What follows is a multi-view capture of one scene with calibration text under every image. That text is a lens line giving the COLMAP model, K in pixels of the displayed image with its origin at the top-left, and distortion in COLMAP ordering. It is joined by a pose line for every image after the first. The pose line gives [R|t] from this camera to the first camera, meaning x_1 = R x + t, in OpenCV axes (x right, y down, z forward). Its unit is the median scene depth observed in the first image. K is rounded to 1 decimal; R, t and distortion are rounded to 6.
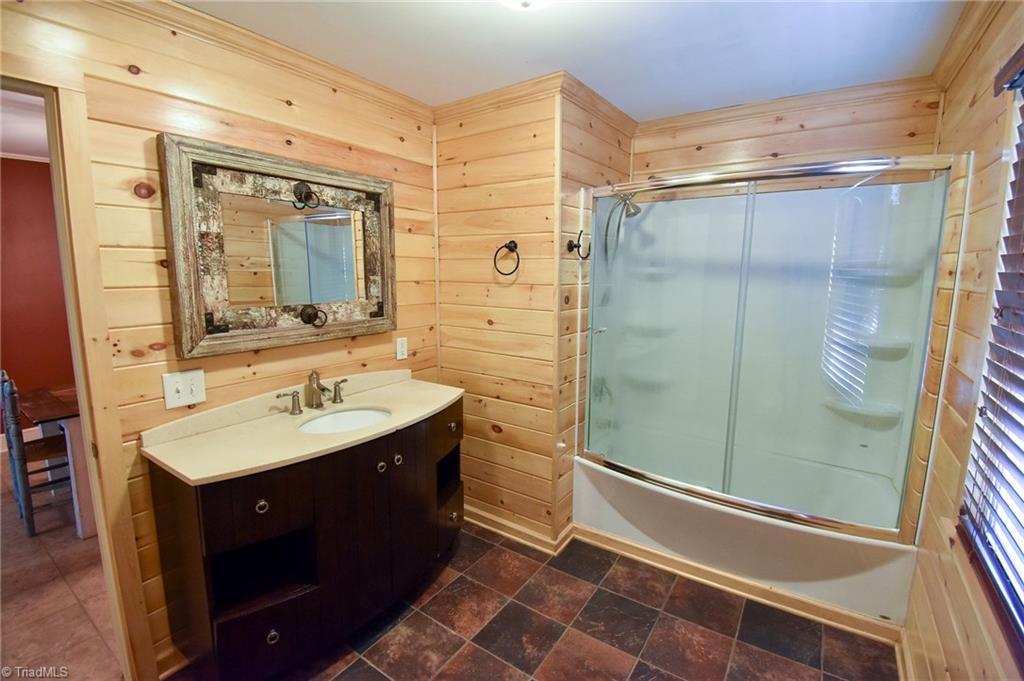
lens RADIAL K [[453.0, 0, 514.2], [0, 453.0, 336.6], [0, 0, 1]] dist [0.025307, -0.029292]
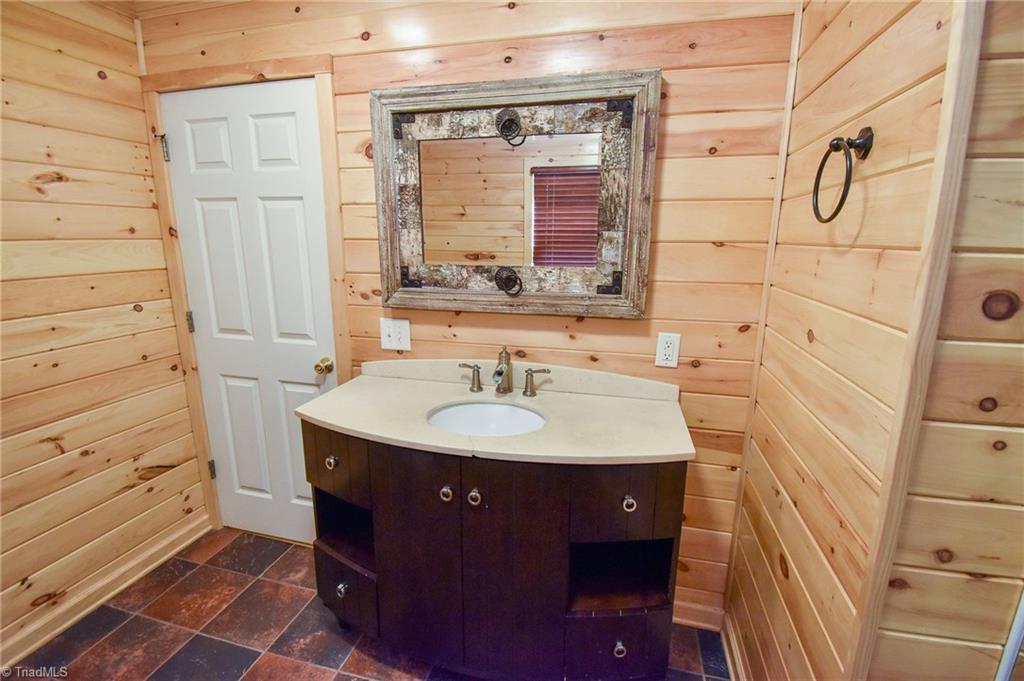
lens RADIAL K [[453.0, 0, 514.2], [0, 453.0, 336.6], [0, 0, 1]] dist [0.025307, -0.029292]
pose [[0.346721, 0.192228, -0.918059, 0.325431], [-0.140170, 0.978402, 0.151925, -0.074406], [0.927436, 0.076008, 0.366178, 0.741934]]
